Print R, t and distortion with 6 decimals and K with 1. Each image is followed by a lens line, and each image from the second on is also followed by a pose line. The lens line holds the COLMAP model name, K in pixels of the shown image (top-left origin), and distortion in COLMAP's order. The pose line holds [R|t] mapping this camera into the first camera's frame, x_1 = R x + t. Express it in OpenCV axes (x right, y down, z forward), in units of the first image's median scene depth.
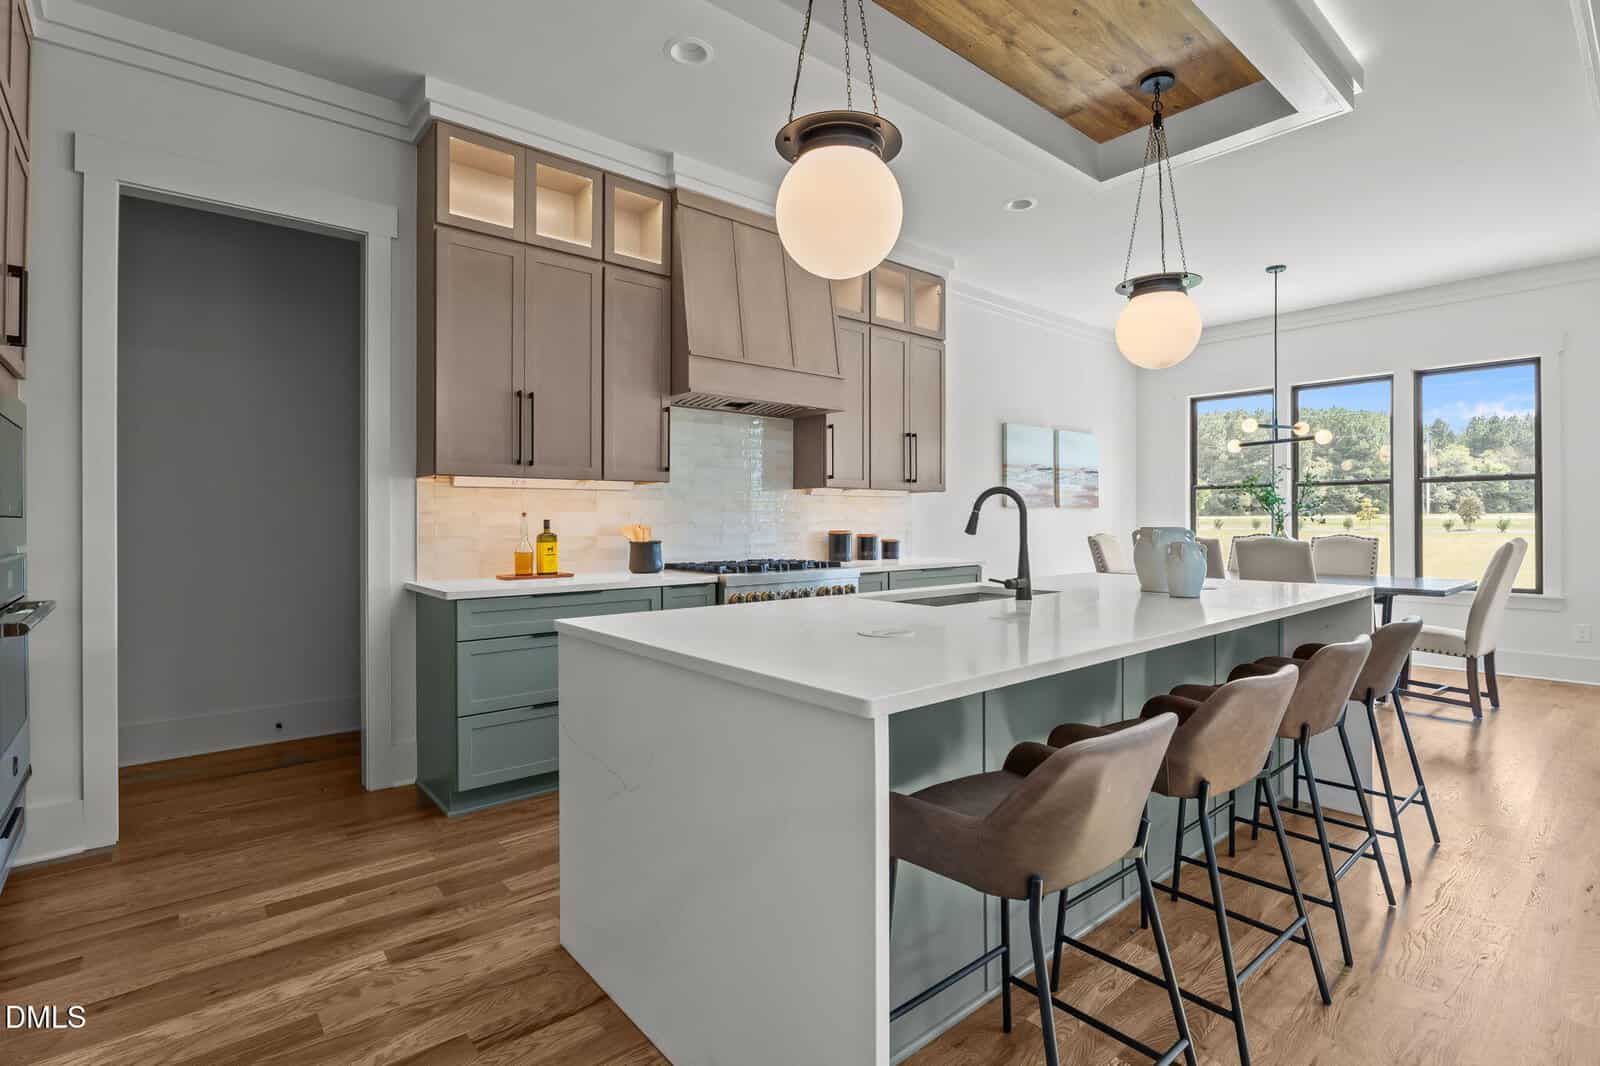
lens RADIAL K [[772.2, 0, 798.1], [0, 772.2, 517.5], [0, 0, 1]] dist [-0.002582, -0.000567]
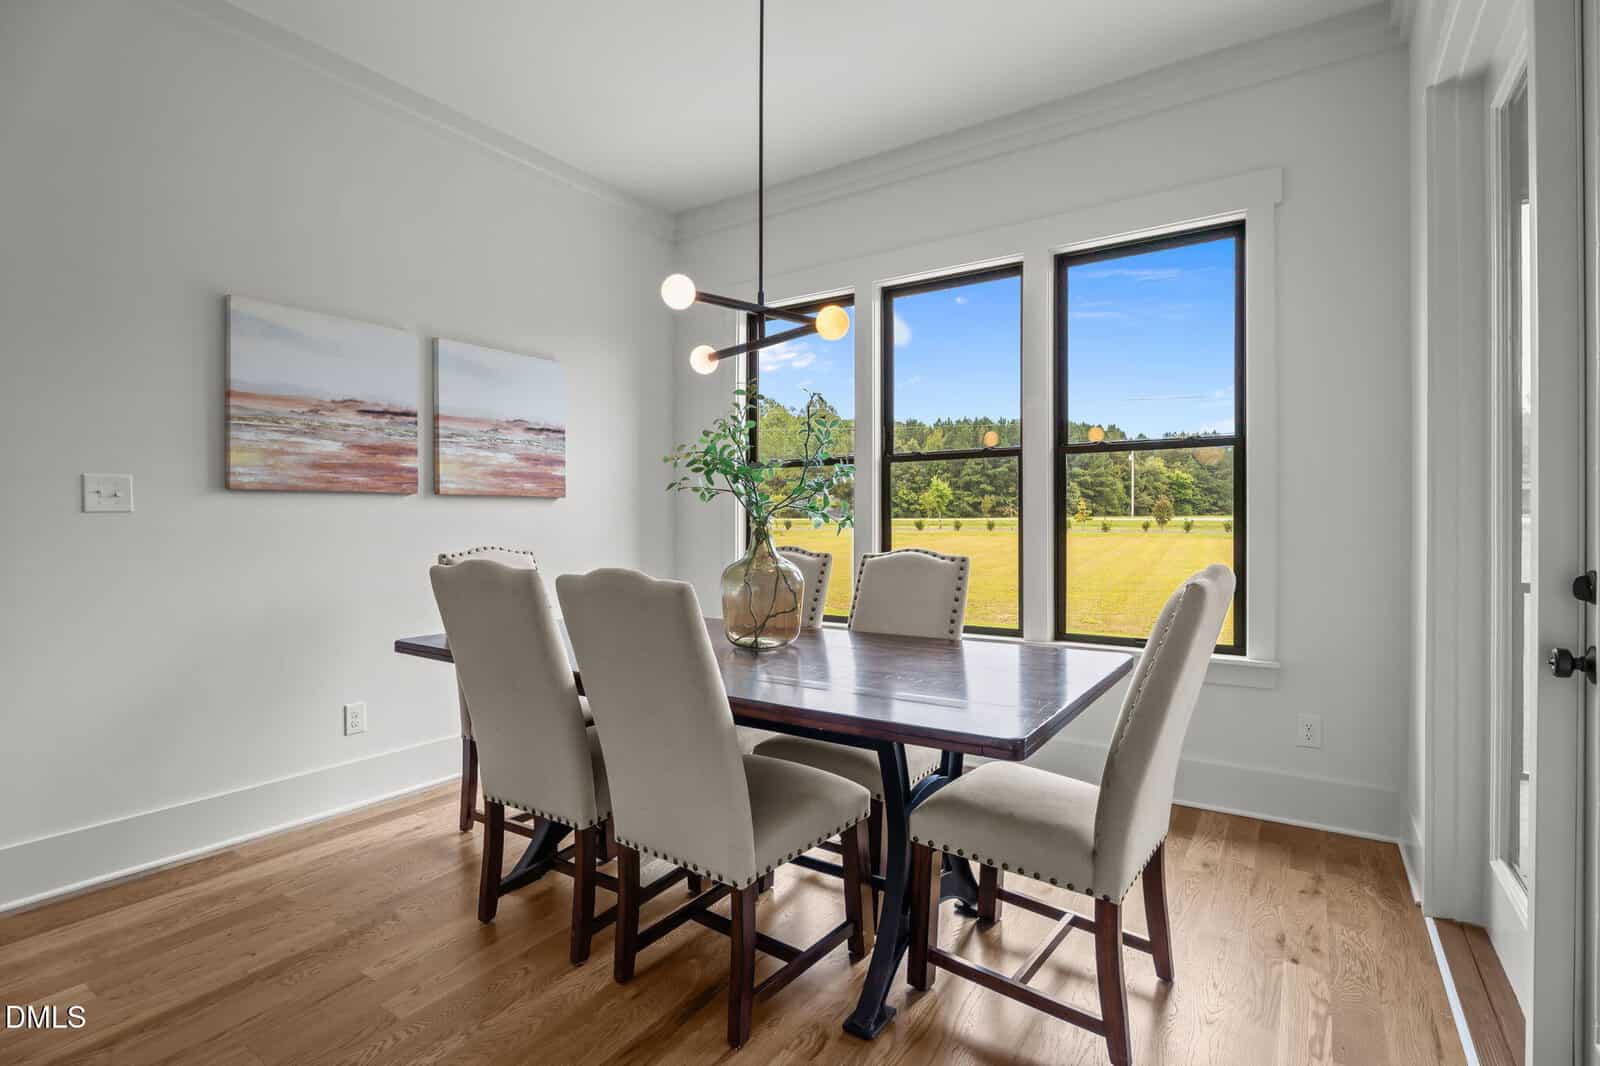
lens RADIAL K [[744.2, 0, 799.9], [0, 744.2, 525.5], [0, 0, 1]] dist [-0.002313, -0.000910]
pose [[0.966346, -0.000720, 0.257245, 0.468130], [-0.001480, 0.999964, 0.008356, 0.002776], [-0.257242, -0.008455, 0.966310, 0.508861]]
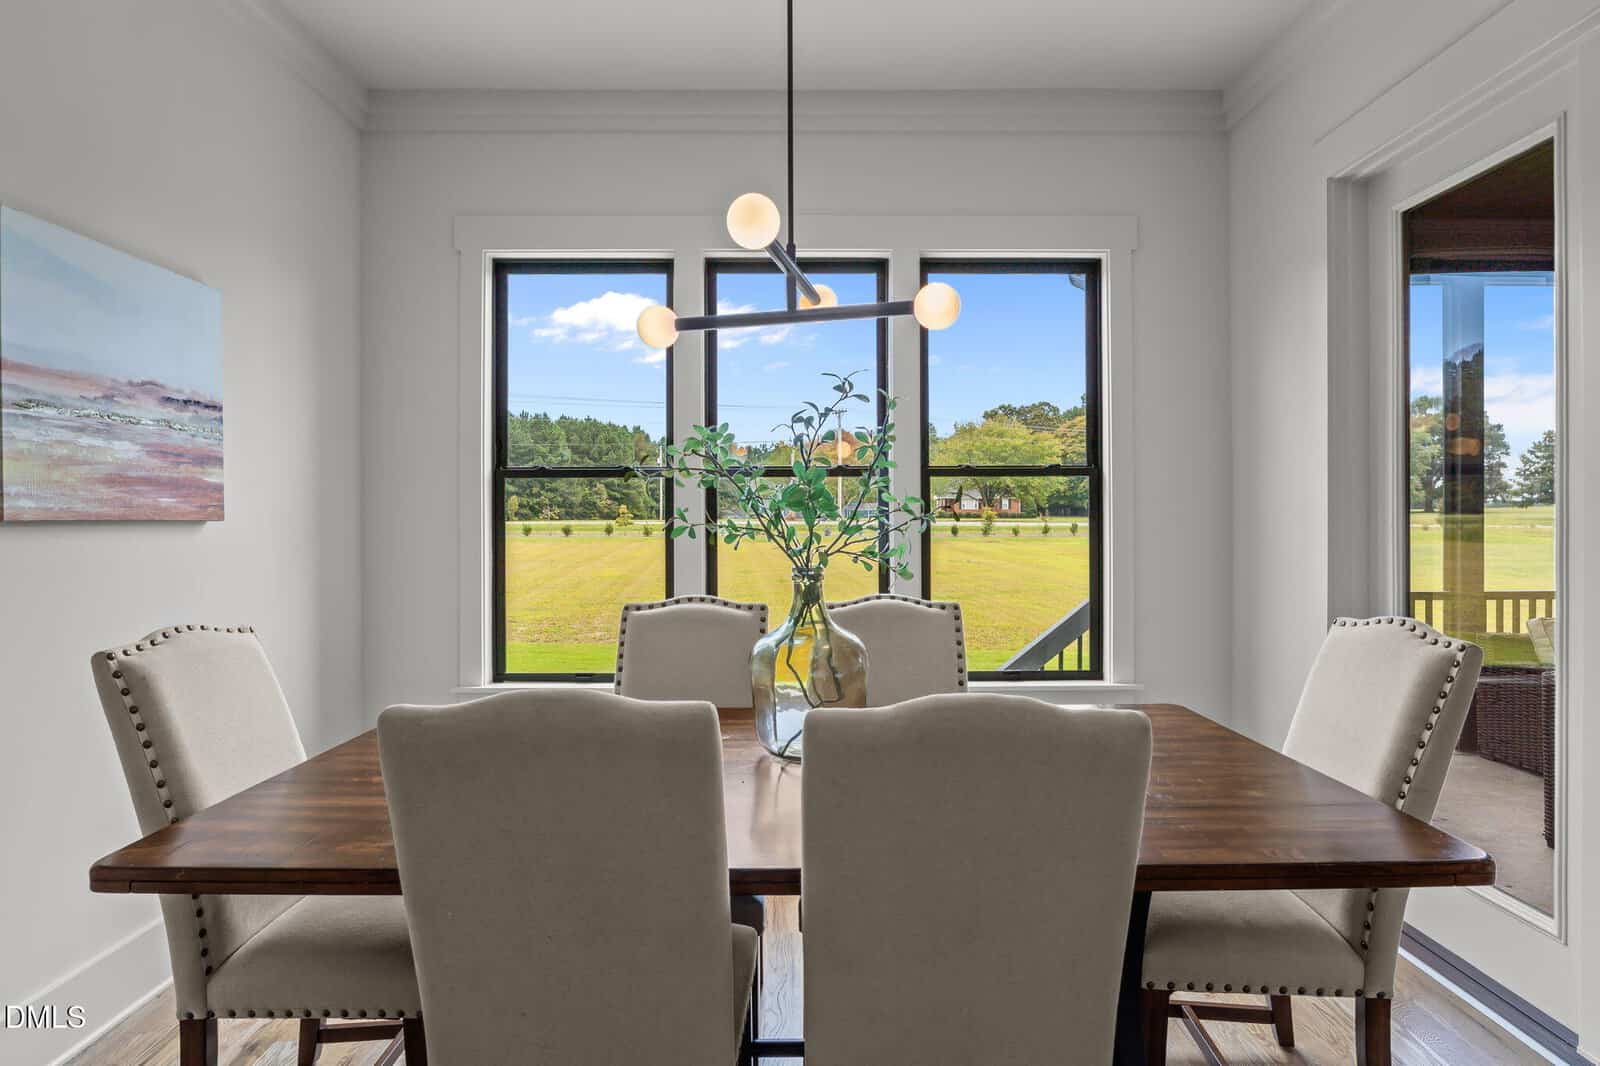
lens RADIAL K [[798.7, 0, 817.3], [0, 798.7, 533.9], [0, 0, 1]] dist [-0.020721, -0.000110]
pose [[0.664995, -0.008055, 0.746804, 0.347816], [0.000352, 0.999945, 0.010473, -0.012157], [-0.746848, -0.006702, 0.664962, 0.682435]]
